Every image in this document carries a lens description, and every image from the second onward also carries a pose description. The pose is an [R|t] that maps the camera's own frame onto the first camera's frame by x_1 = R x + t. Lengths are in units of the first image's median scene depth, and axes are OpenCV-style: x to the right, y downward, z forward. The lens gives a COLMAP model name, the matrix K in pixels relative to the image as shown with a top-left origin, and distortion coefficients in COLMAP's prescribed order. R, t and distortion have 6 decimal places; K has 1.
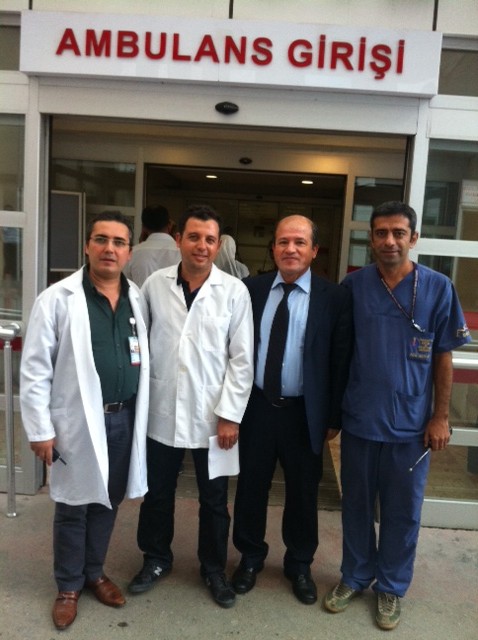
lens RADIAL K [[641.8, 0, 238.0], [0, 641.8, 332.2], [0, 0, 1]] dist [0.068897, -0.437149]
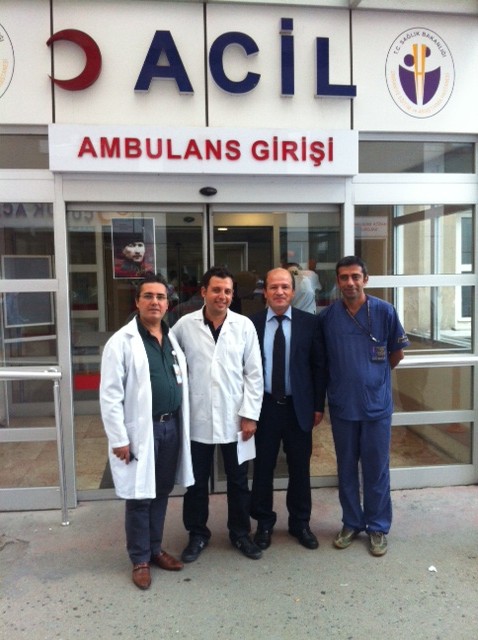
lens RADIAL K [[655.9, 0, 239.0], [0, 655.9, 320.0], [0, 0, 1]] dist [-0.137509, -0.001740]
pose [[0.979252, -0.082277, 0.185193, -0.266552], [0.096905, 0.992732, -0.071359, 0.022696], [-0.177975, 0.087824, 0.980108, -0.368099]]
